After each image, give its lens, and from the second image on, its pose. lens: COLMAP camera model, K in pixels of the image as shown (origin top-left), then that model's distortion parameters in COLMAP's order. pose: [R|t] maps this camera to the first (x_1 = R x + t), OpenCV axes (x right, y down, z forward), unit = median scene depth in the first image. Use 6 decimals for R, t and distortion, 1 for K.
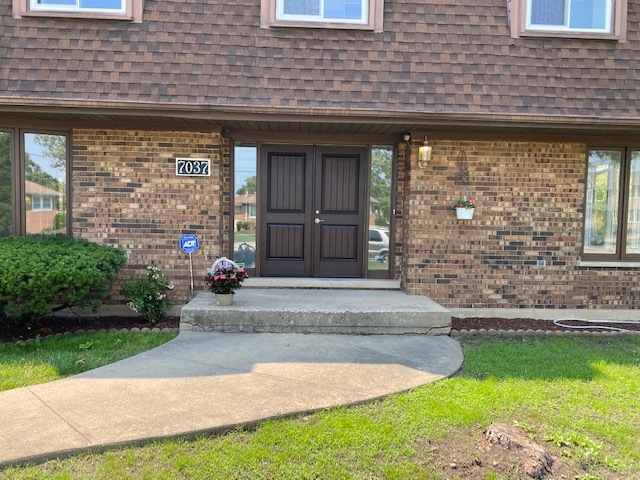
lens RADIAL K [[494.9, 0, 317.2], [0, 494.9, 243.0], [0, 0, 1]] dist [0.048495, -0.039625]
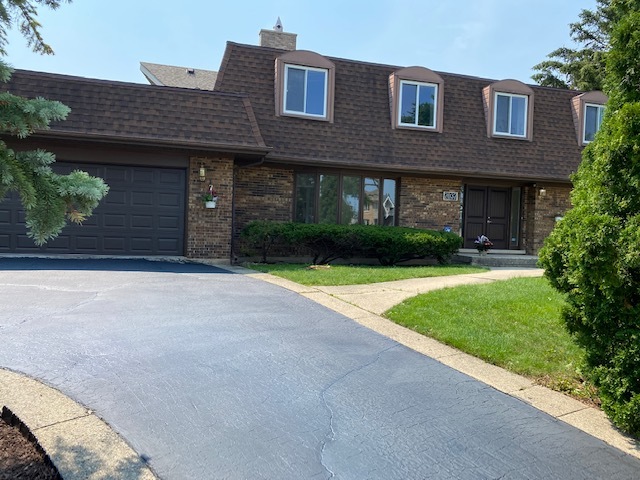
lens RADIAL K [[494.9, 0, 322.2], [0, 494.9, 237.7], [0, 0, 1]] dist [0.048495, -0.039625]
pose [[0.970592, 0.010119, 0.240516, -1.377978], [-0.006261, 0.999839, -0.016797, 0.072775], [-0.240647, 0.014797, 0.970500, -1.019230]]
